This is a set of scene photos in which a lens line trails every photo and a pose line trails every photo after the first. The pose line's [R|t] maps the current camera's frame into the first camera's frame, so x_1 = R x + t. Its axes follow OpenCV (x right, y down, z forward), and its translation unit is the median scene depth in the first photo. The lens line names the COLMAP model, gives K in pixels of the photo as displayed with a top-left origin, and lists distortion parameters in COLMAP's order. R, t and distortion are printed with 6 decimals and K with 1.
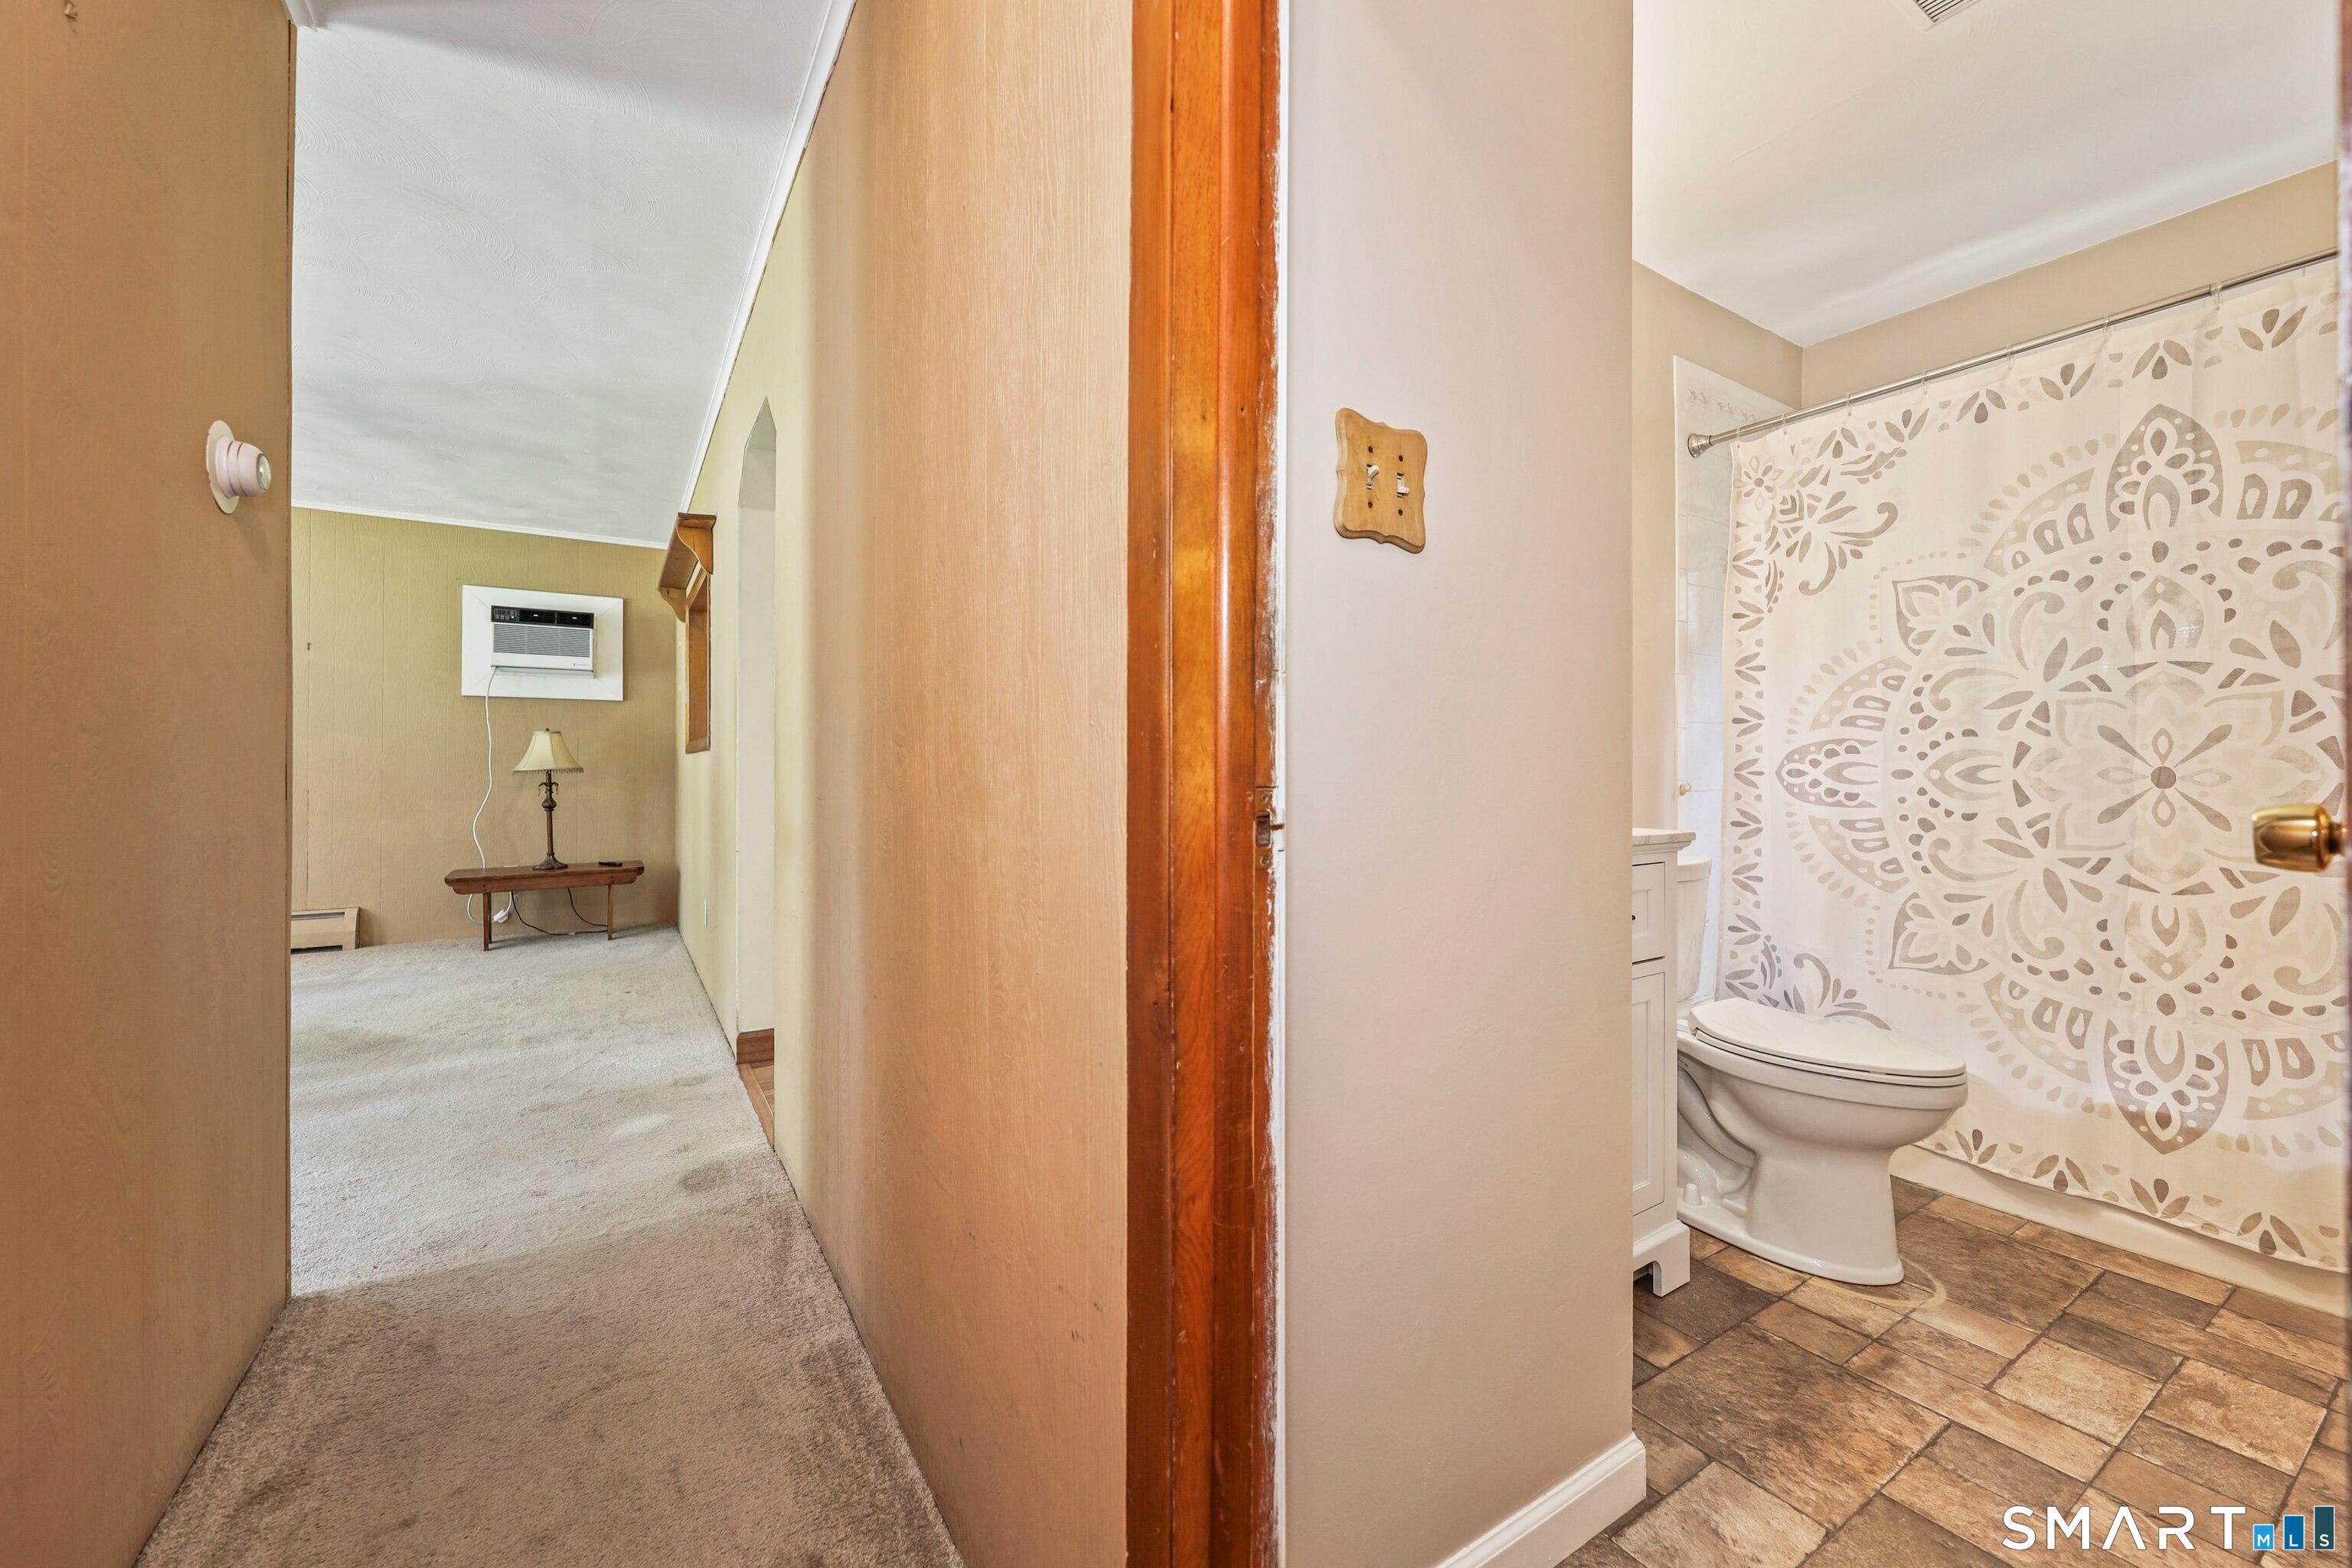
lens RADIAL K [[868.8, 0, 1150.2], [0, 868.8, 769.2], [0, 0, 1]] dist [-0.000923, 0.001288]
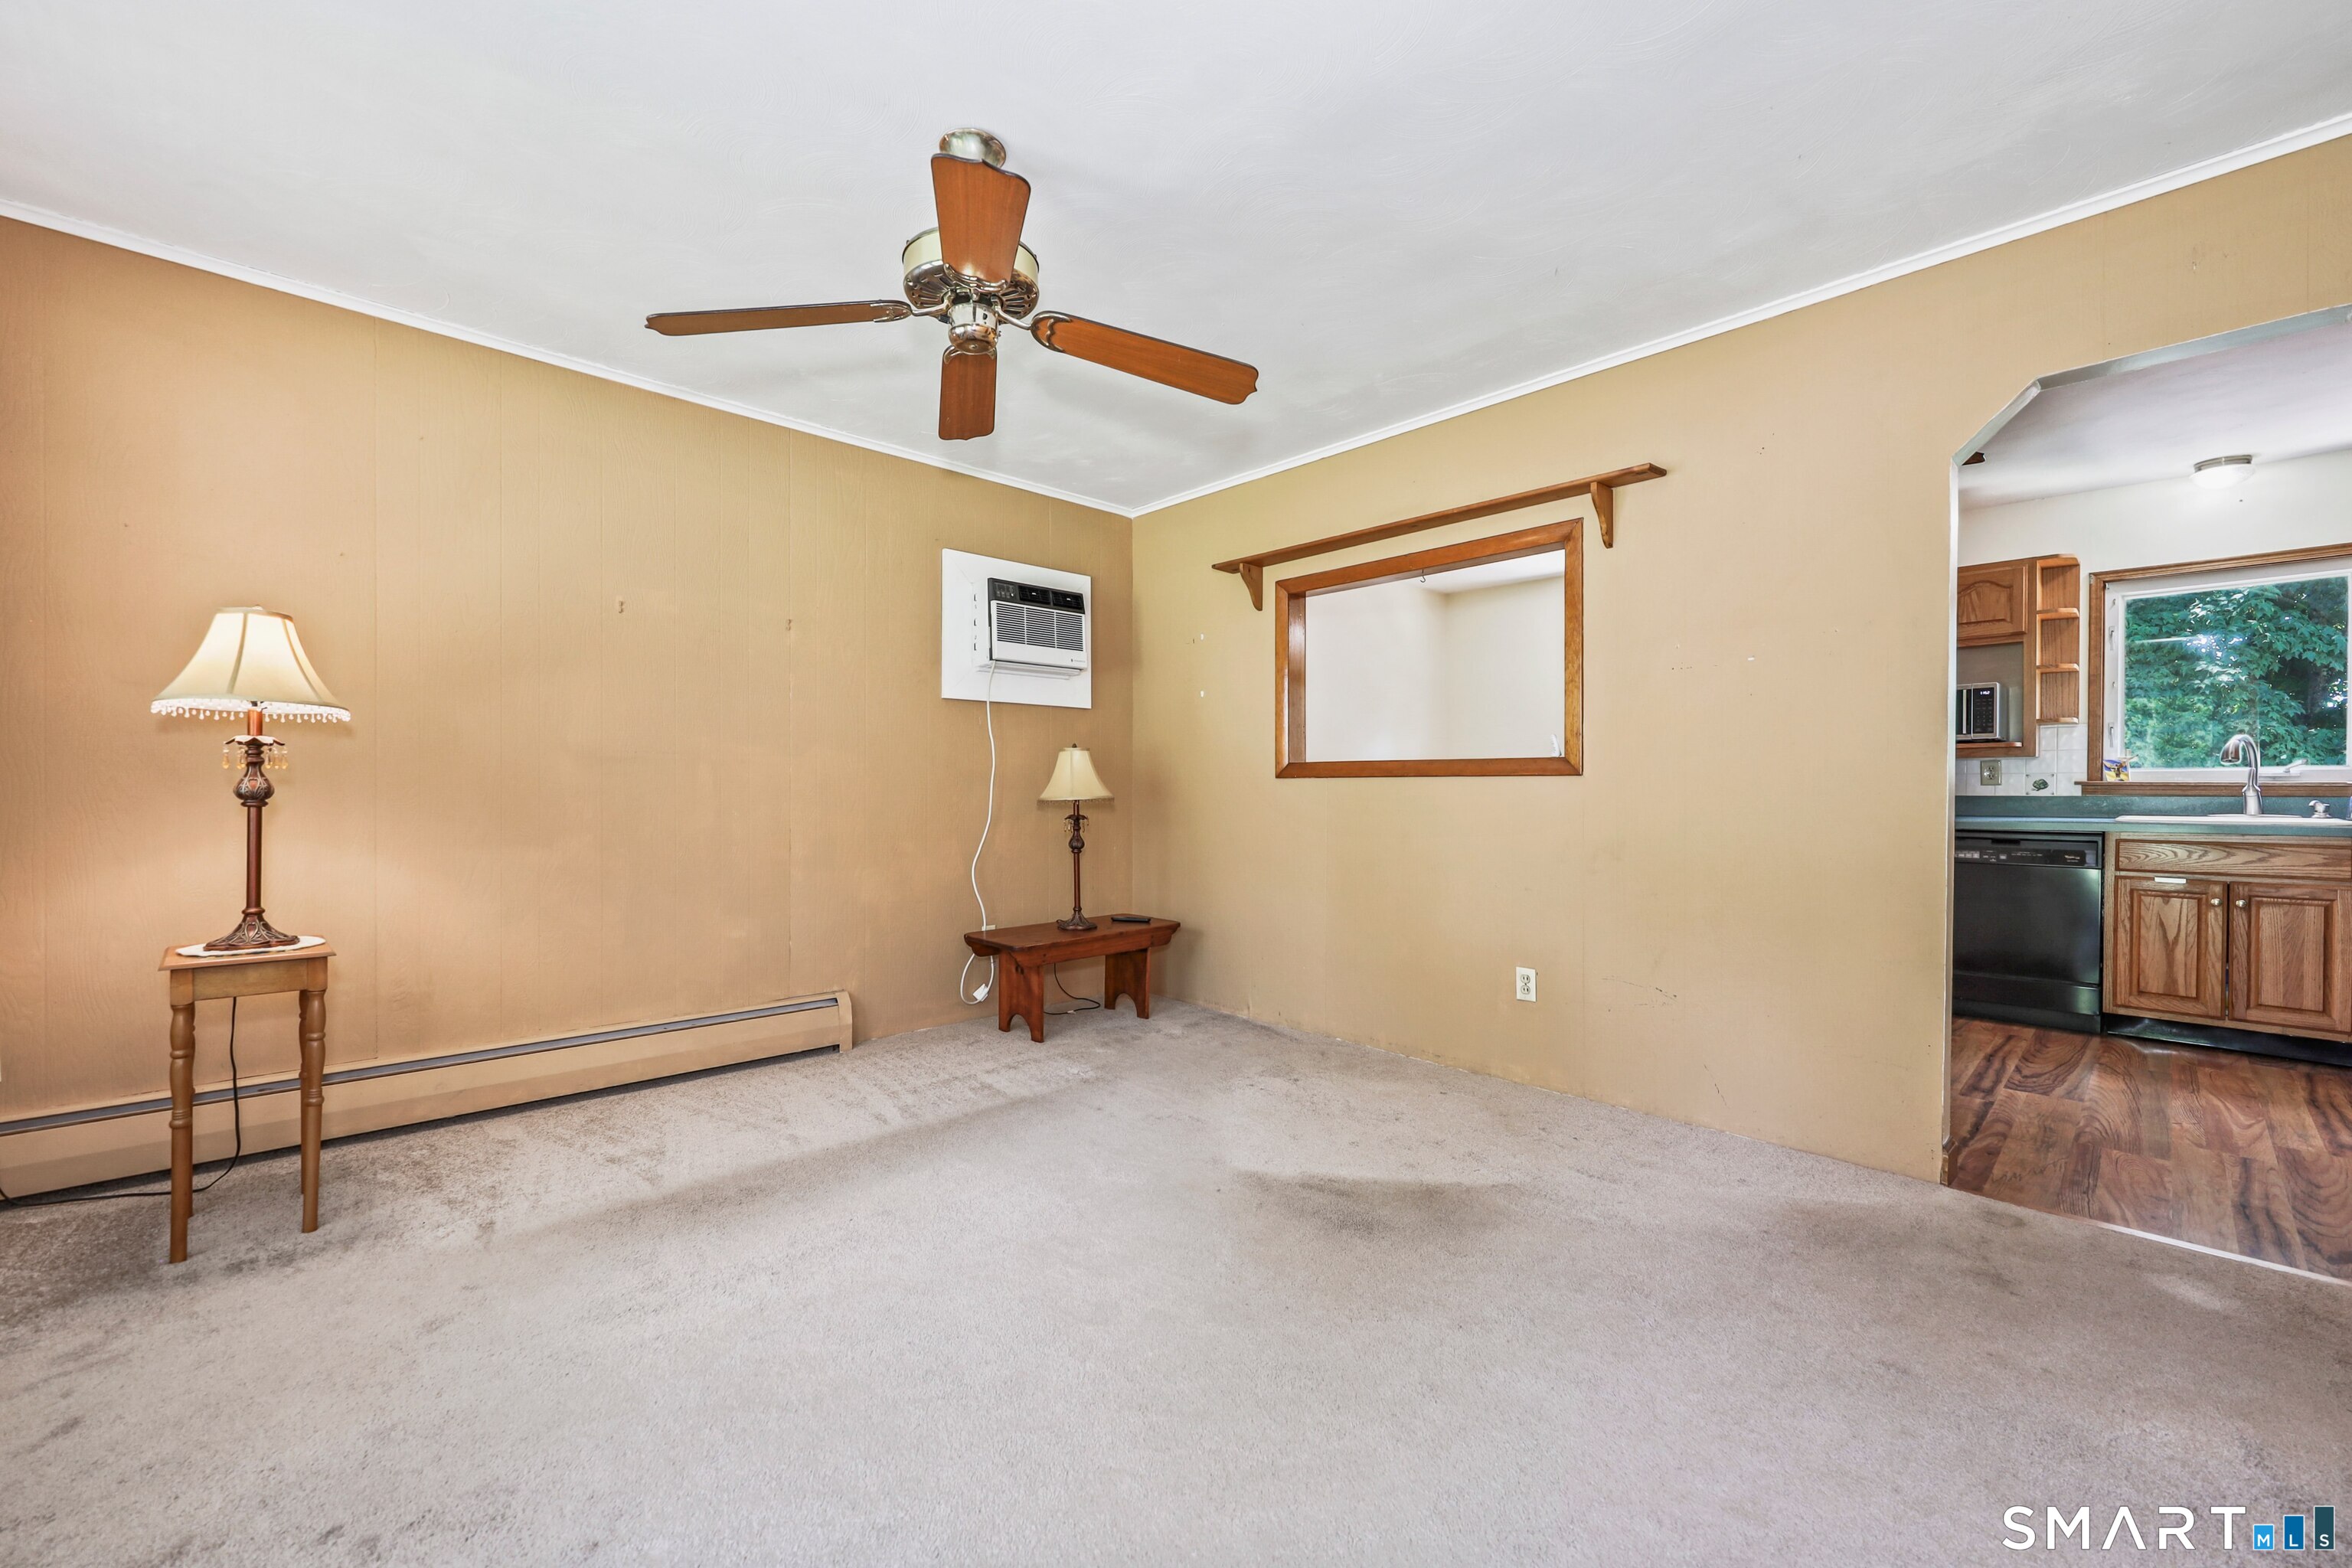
lens RADIAL K [[944.1, 0, 1144.9], [0, 944.1, 801.0], [0, 0, 1]] dist [0.000736, 0.000122]
pose [[0.983276, -0.000869, 0.182121, -0.819055], [-0.001855, 0.999889, 0.014784, -0.010361], [-0.182114, -0.014875, 0.983165, 0.188782]]
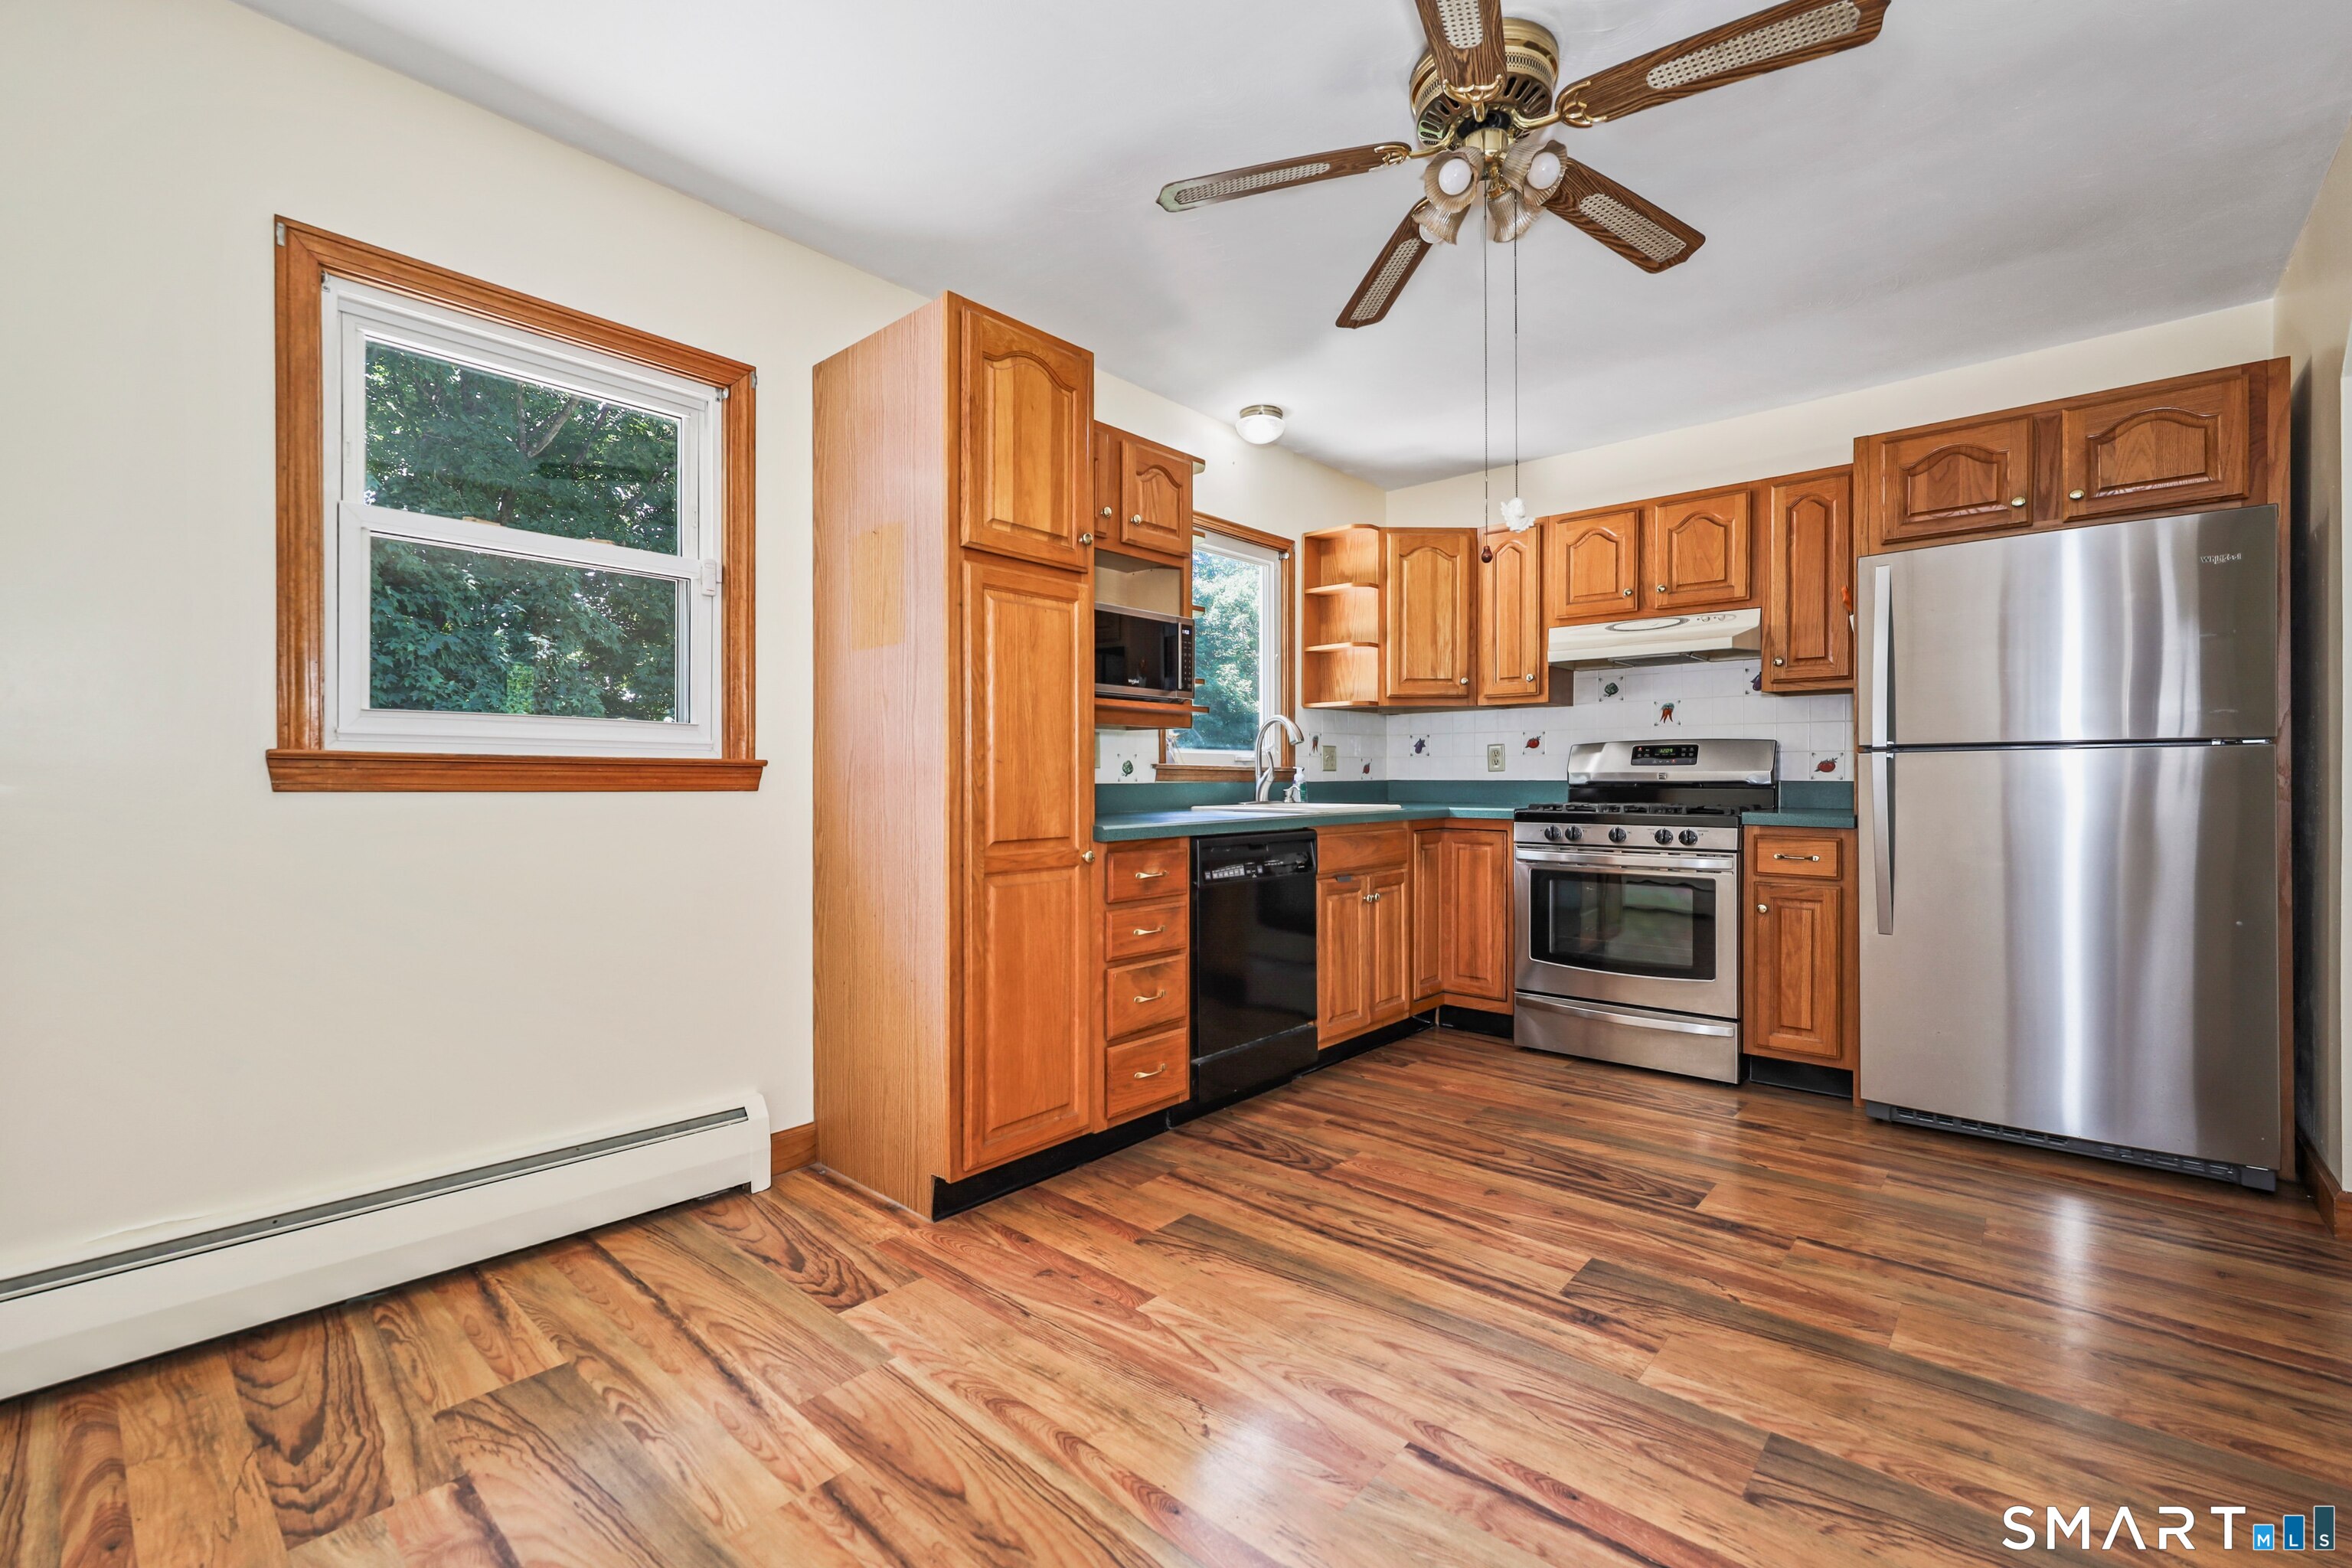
lens RADIAL K [[1006.7, 0, 1159.8], [0, 1006.7, 782.4], [0, 0, 1]] dist [-0.000679, -0.000095]
pose [[-0.272342, 0.000339, 0.962200, -0.481748], [0.001216, 0.999999, -0.000008, -0.003680], [-0.962200, 0.001168, -0.272343, 1.154715]]
